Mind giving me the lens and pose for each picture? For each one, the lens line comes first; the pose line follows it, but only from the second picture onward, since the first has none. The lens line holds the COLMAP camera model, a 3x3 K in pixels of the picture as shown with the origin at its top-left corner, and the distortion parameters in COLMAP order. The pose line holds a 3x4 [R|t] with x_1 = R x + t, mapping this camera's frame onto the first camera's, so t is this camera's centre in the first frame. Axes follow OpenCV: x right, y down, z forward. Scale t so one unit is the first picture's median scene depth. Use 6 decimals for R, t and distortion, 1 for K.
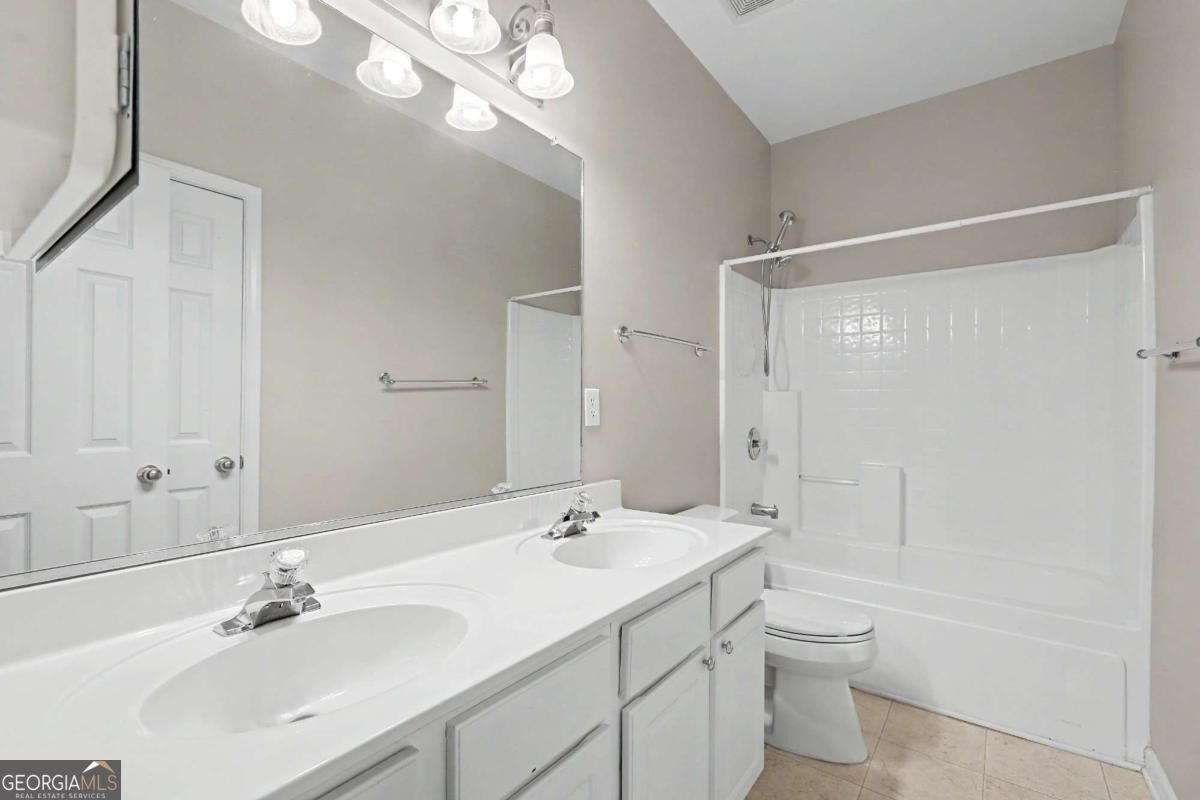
lens RADIAL K [[537.1, 0, 591.4], [0, 537.1, 405.2], [0, 0, 1]] dist [-0.001907, -0.000226]
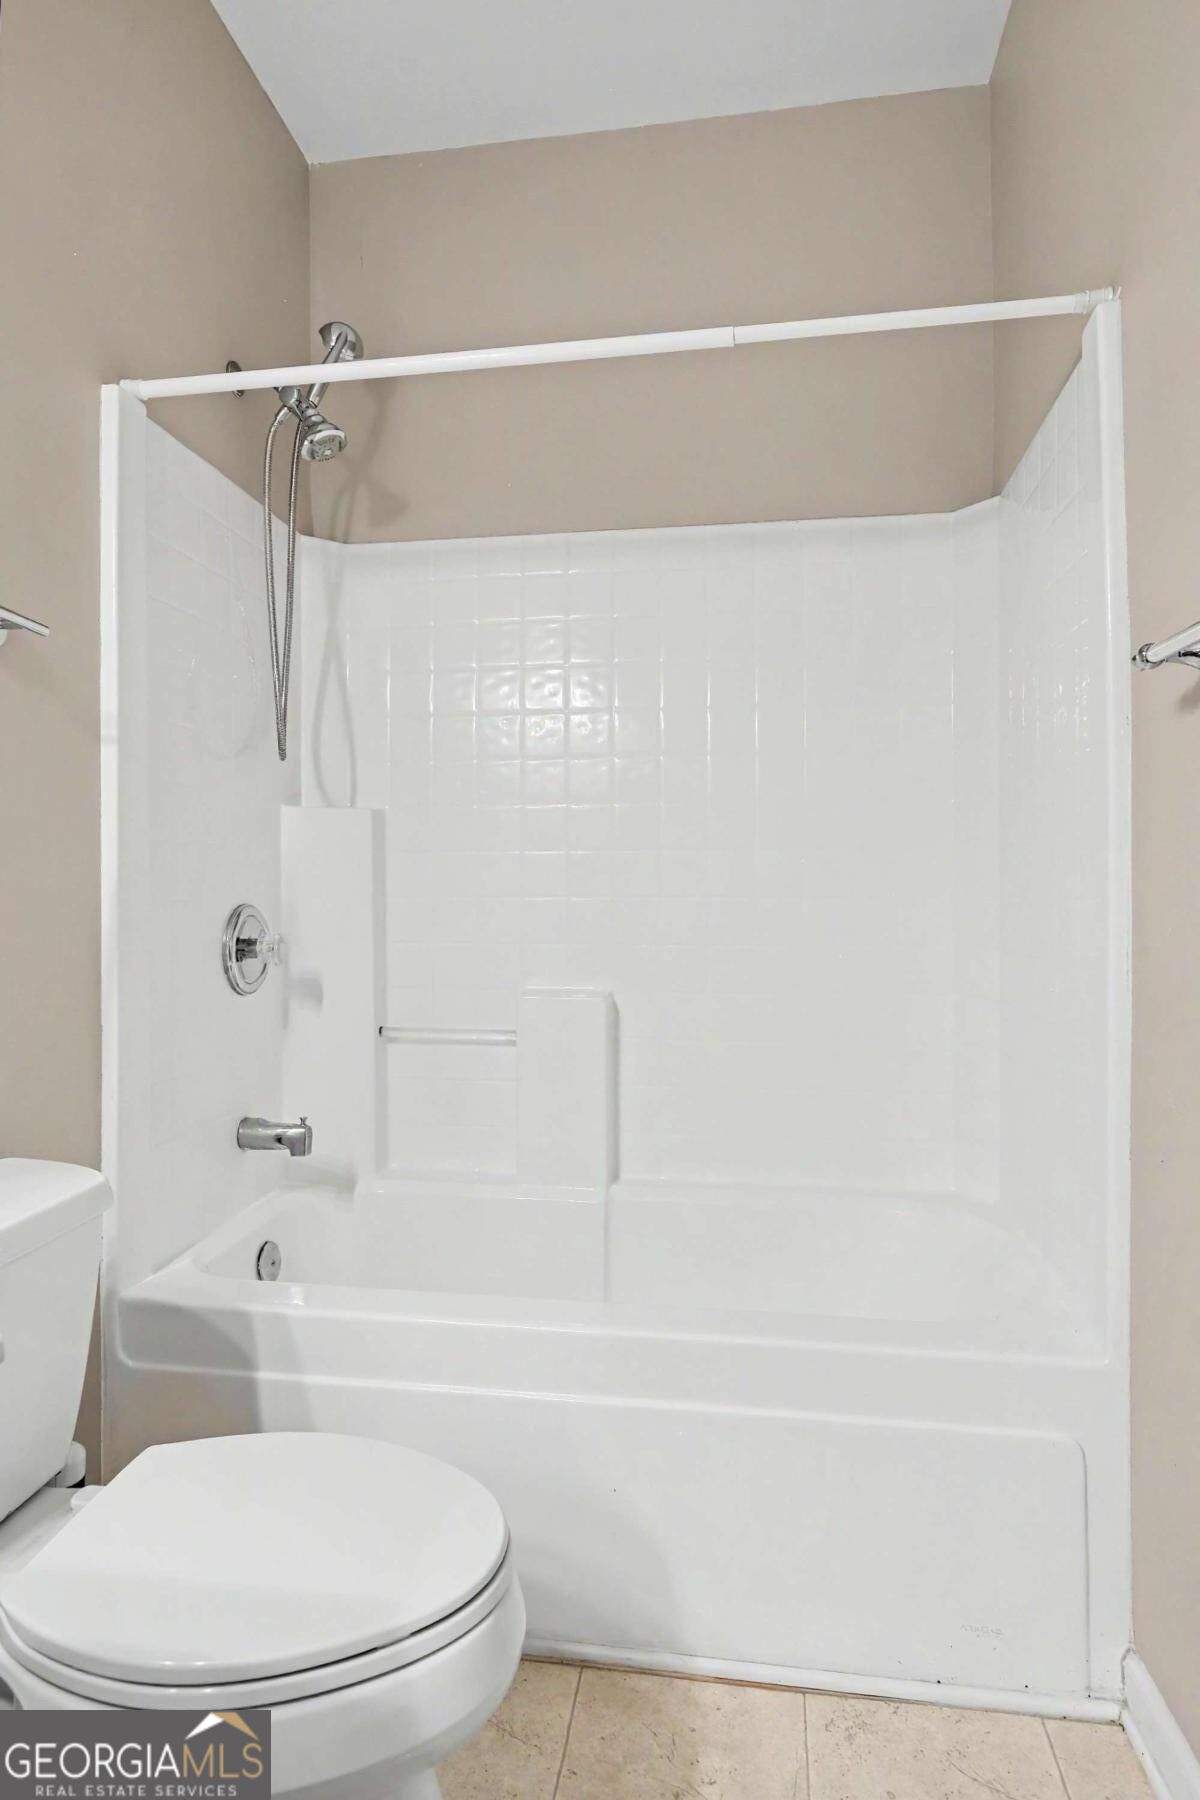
lens RADIAL K [[1017.0, 0, 602.3], [0, 1017.0, 872.6], [0, 0, 1]] dist [0.003496, 0.000946]
pose [[0.878227, 0.003957, 0.478228, 0.209984], [0.005738, 0.999807, -0.018810, 0.039945], [-0.478210, 0.019264, 0.878034, 0.332464]]
